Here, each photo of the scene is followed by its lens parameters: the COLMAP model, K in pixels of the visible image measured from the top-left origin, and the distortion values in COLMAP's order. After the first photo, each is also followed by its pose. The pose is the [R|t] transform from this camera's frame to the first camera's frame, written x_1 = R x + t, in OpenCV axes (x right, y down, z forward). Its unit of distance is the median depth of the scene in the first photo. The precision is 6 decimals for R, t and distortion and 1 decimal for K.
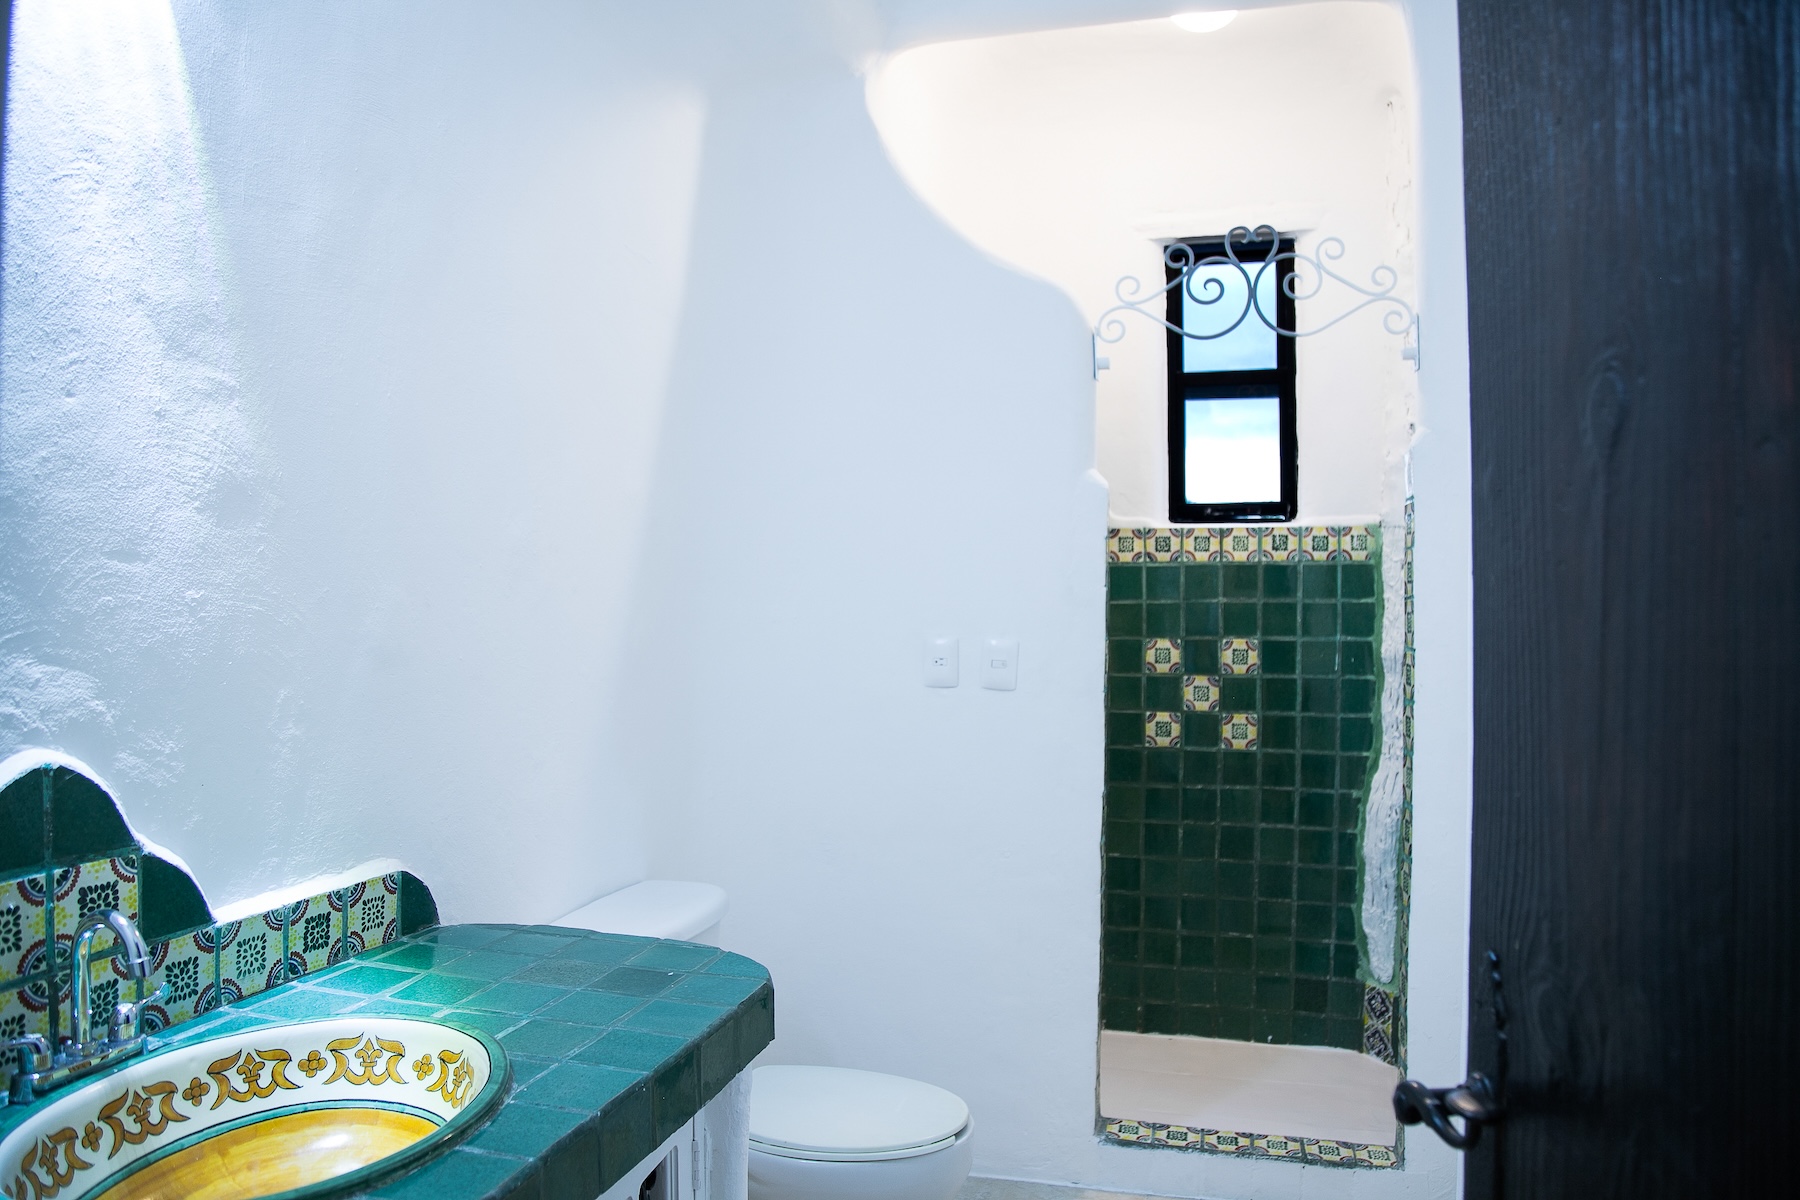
lens RADIAL K [[1231.9, 0, 911.5], [0, 1231.9, 606.9], [0, 0, 1]] dist [-0.125556, 0.073845]
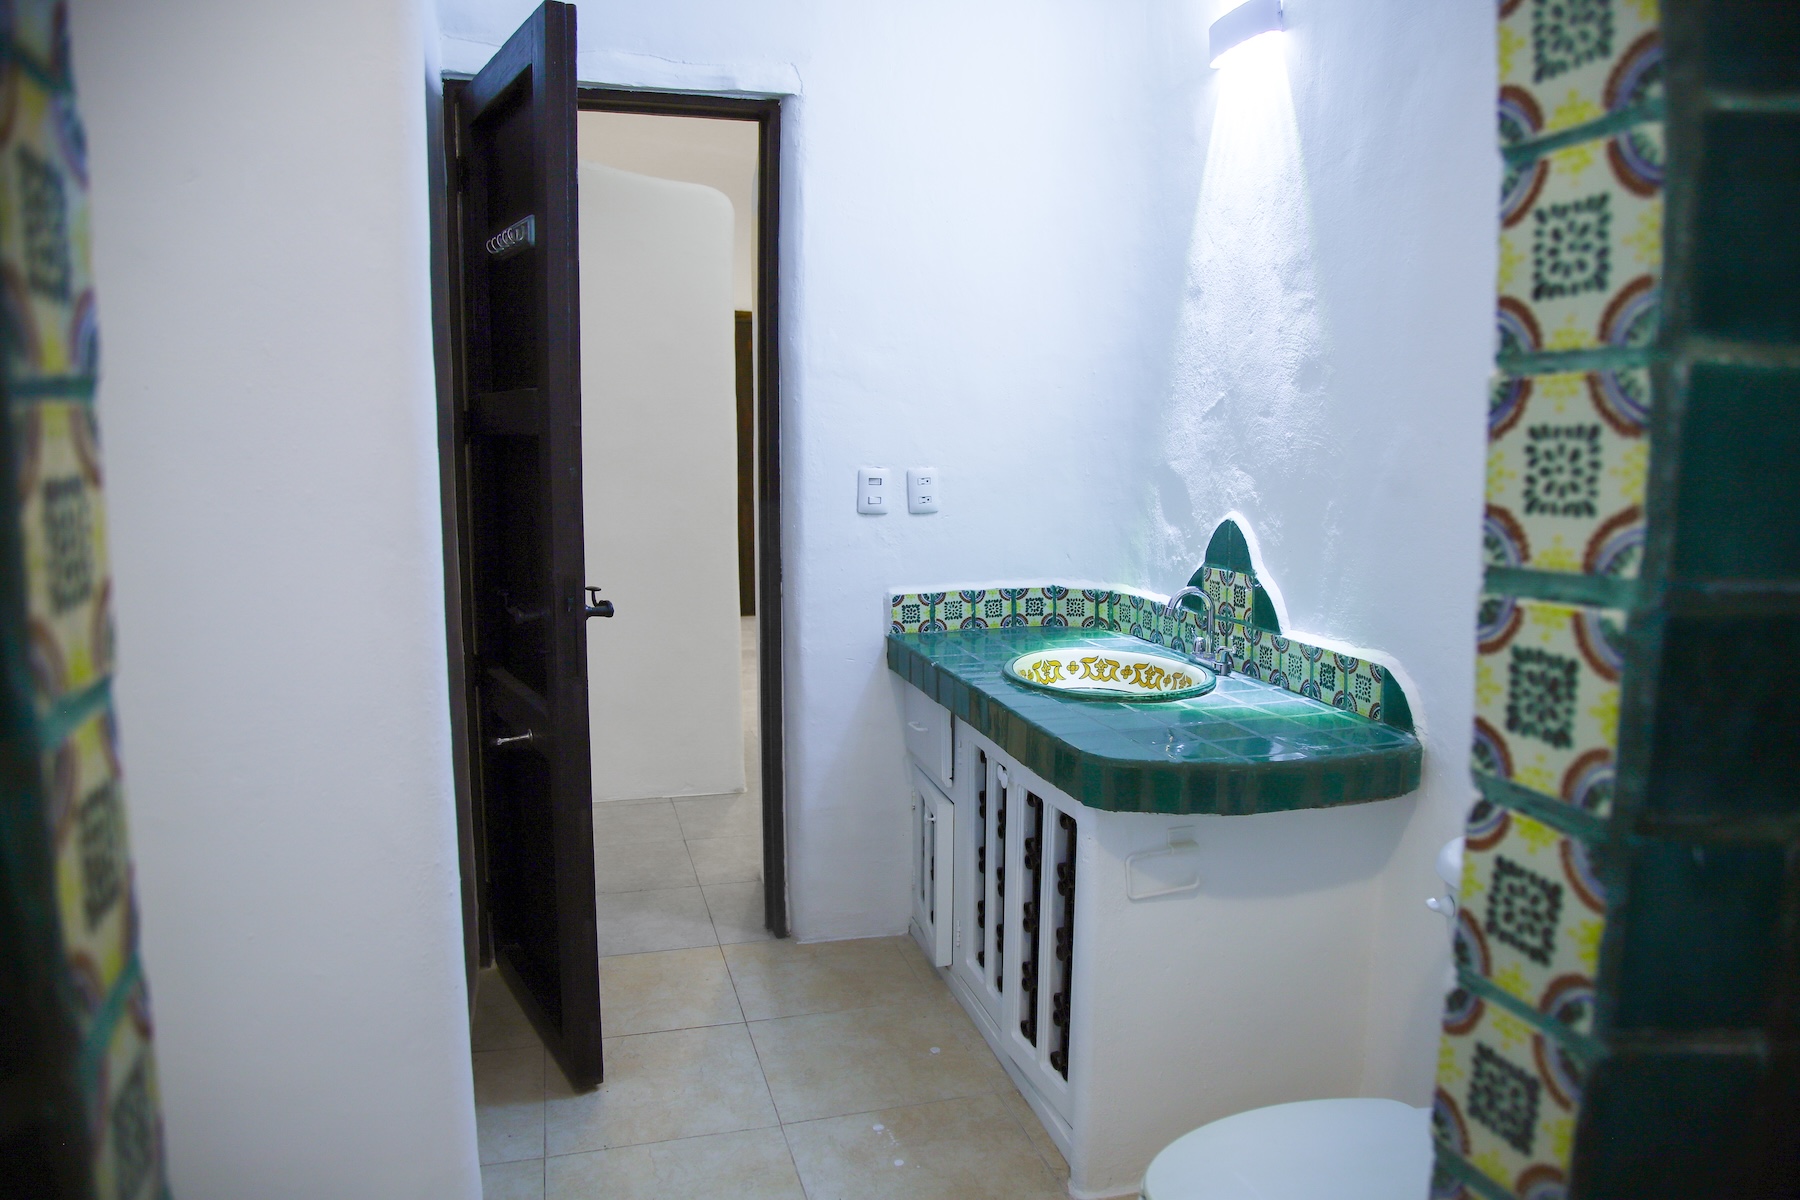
lens RADIAL K [[1231.9, 0, 911.5], [0, 1231.9, 606.9], [0, 0, 1]] dist [-0.125556, 0.073845]
pose [[-0.859262, 0.066131, -0.507243, 0.720711], [-0.003667, 0.990786, 0.135385, -0.000417], [0.511523, 0.118192, -0.851102, 2.190438]]
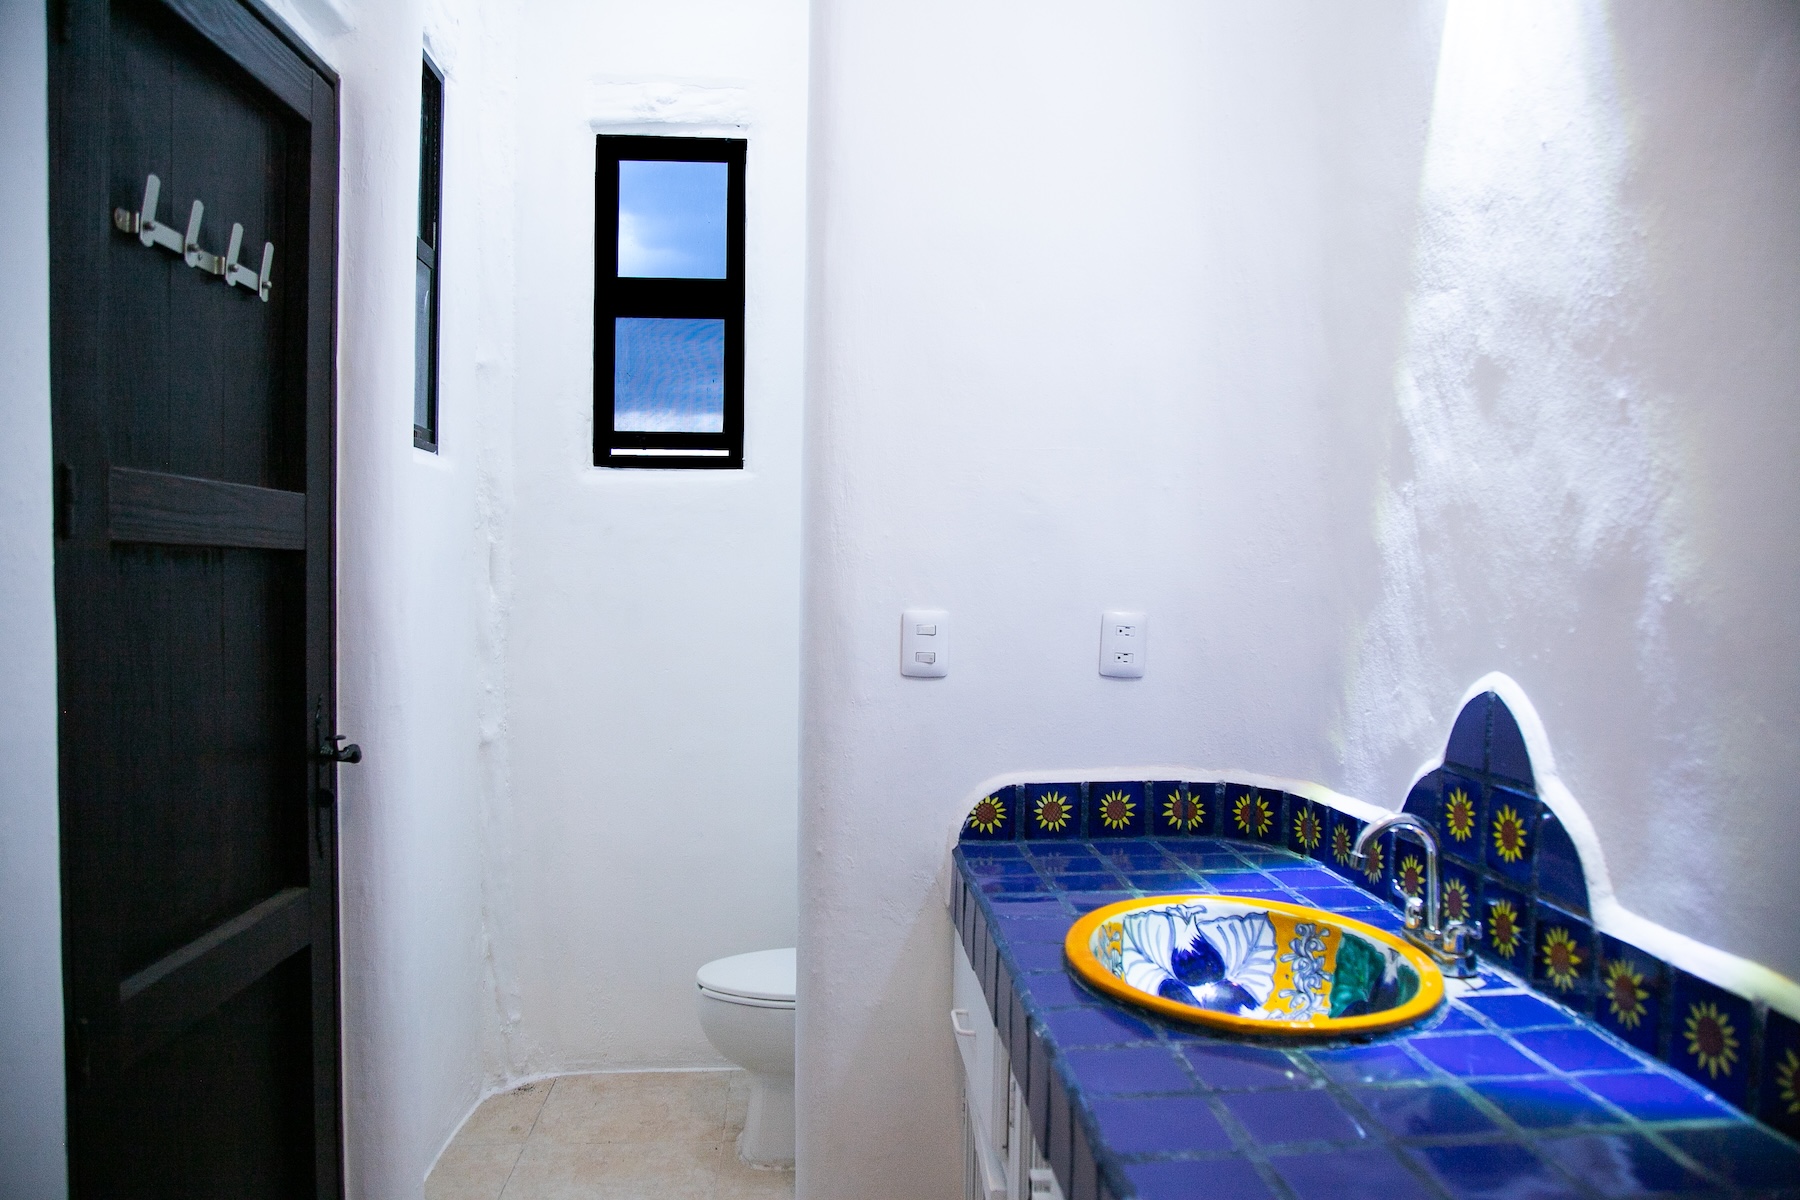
lens RADIAL K [[1253.2, 0, 937.7], [0, 1253.2, 597.3], [0, 0, 1]] dist [-0.127760, 0.081651]
pose [[-0.934711, 0.014974, -0.355092, 0.153196], [0.008676, 0.999776, 0.019322, 0.017130], [0.355302, 0.014980, -0.934632, 1.638712]]
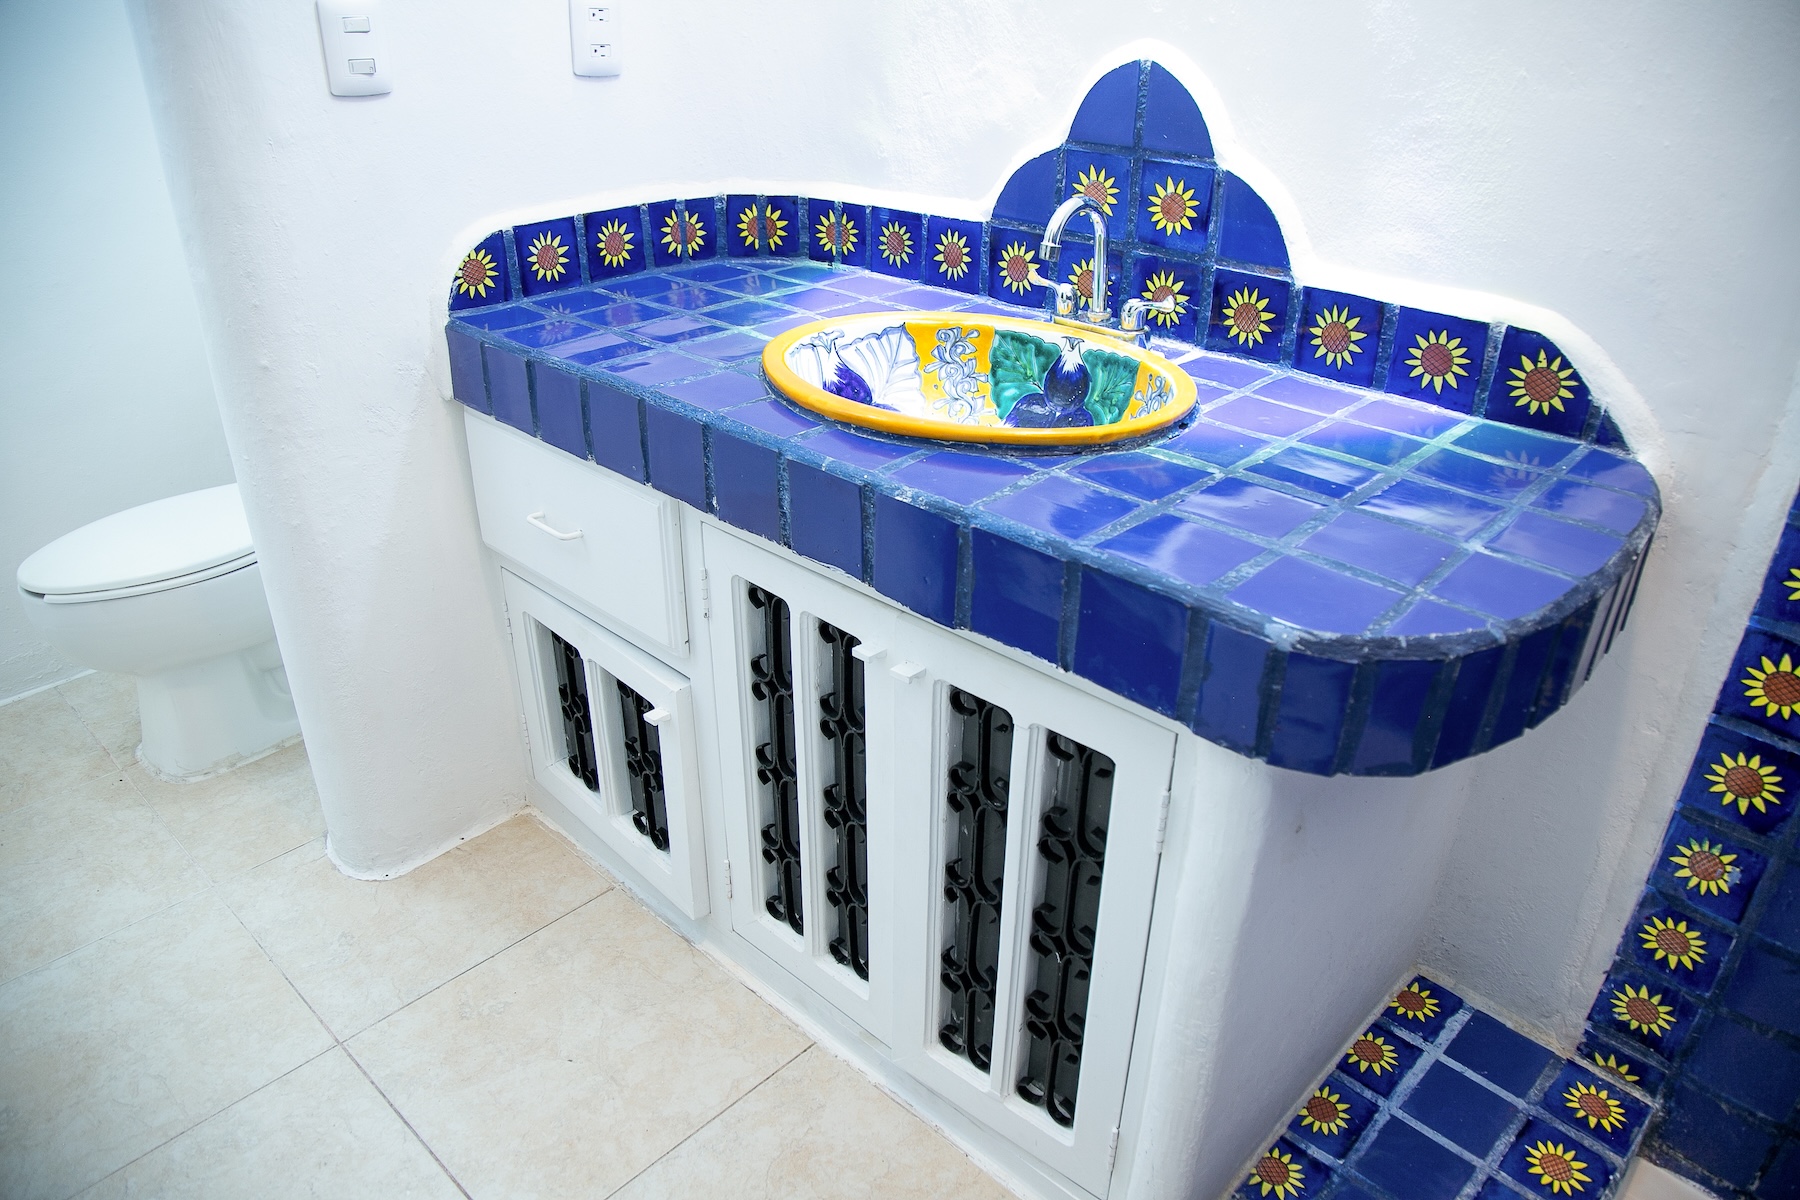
lens RADIAL K [[1231.9, 0, 911.5], [0, 1231.9, 606.9], [0, 0, 1]] dist [-0.125556, 0.073845]
pose [[-0.461082, 0.425220, -0.778840, 0.380087], [0.007016, 0.879426, 0.475983, 0.044401], [0.887330, 0.214003, -0.408471, 1.191698]]
